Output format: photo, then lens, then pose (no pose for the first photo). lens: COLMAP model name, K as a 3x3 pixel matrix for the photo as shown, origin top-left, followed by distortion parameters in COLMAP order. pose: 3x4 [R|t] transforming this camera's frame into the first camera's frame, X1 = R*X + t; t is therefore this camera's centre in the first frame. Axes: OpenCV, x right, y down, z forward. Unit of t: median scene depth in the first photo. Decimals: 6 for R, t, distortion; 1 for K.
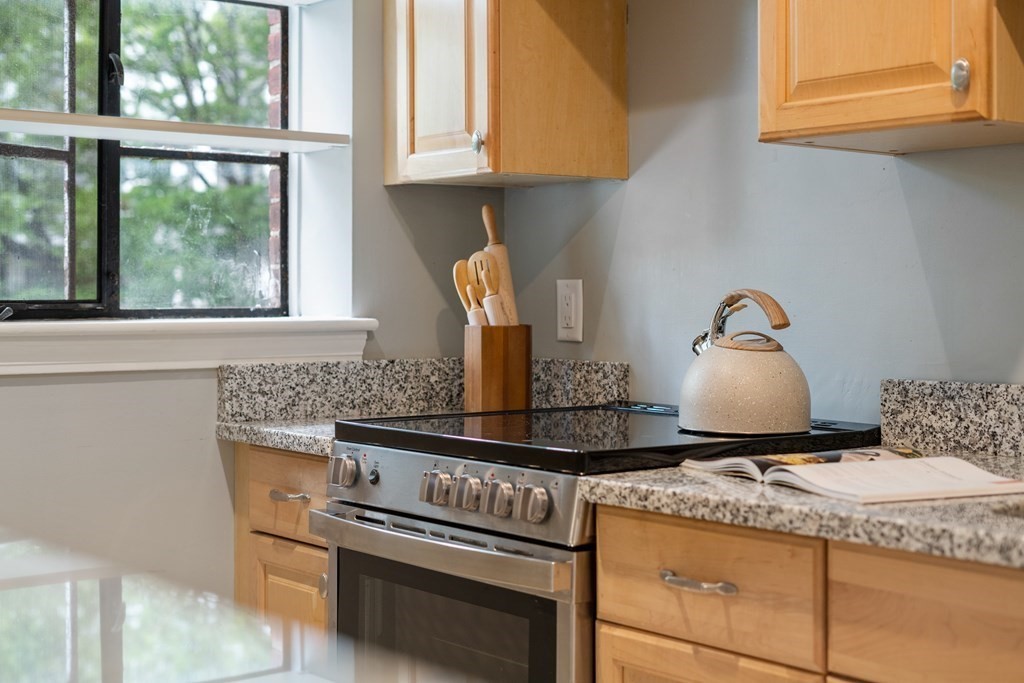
lens RADIAL K [[1523.7, 0, 512.0], [0, 1523.7, 341.5], [0, 0, 1]] dist [-0.003215, -0.024524]
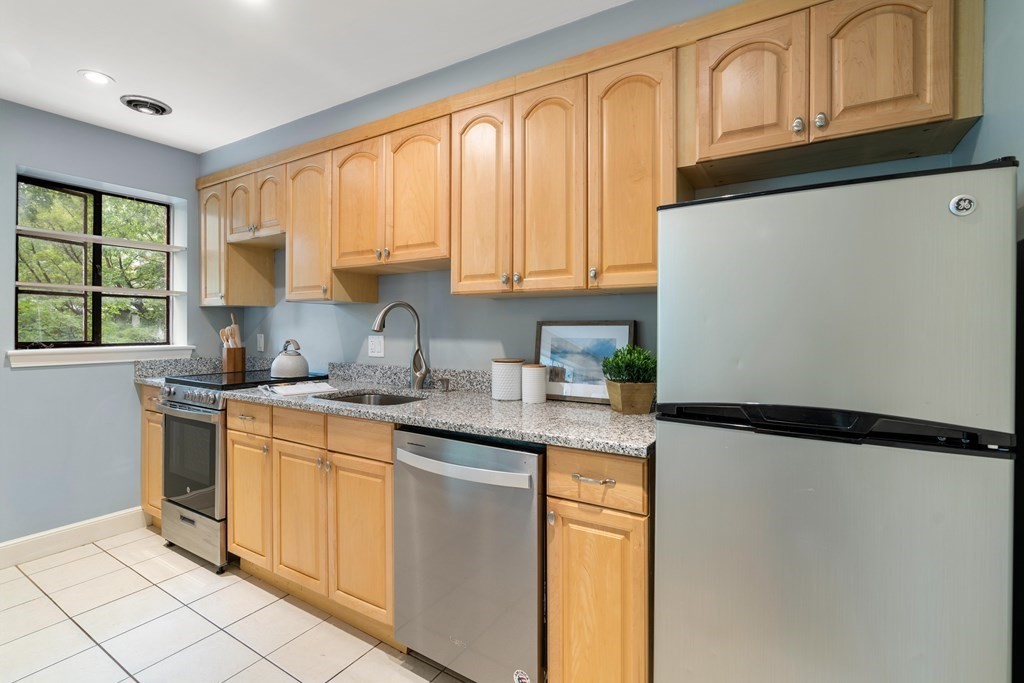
lens RADIAL K [[473.0, 0, 513.0], [0, 473.0, 334.4], [0, 0, 1]] dist [0.000105, 0.000166]
pose [[0.942357, 0.000580, 0.334610, 0.256290], [0.004545, 0.999884, -0.014532, -0.024553], [-0.334580, 0.015215, 0.942245, -0.271162]]
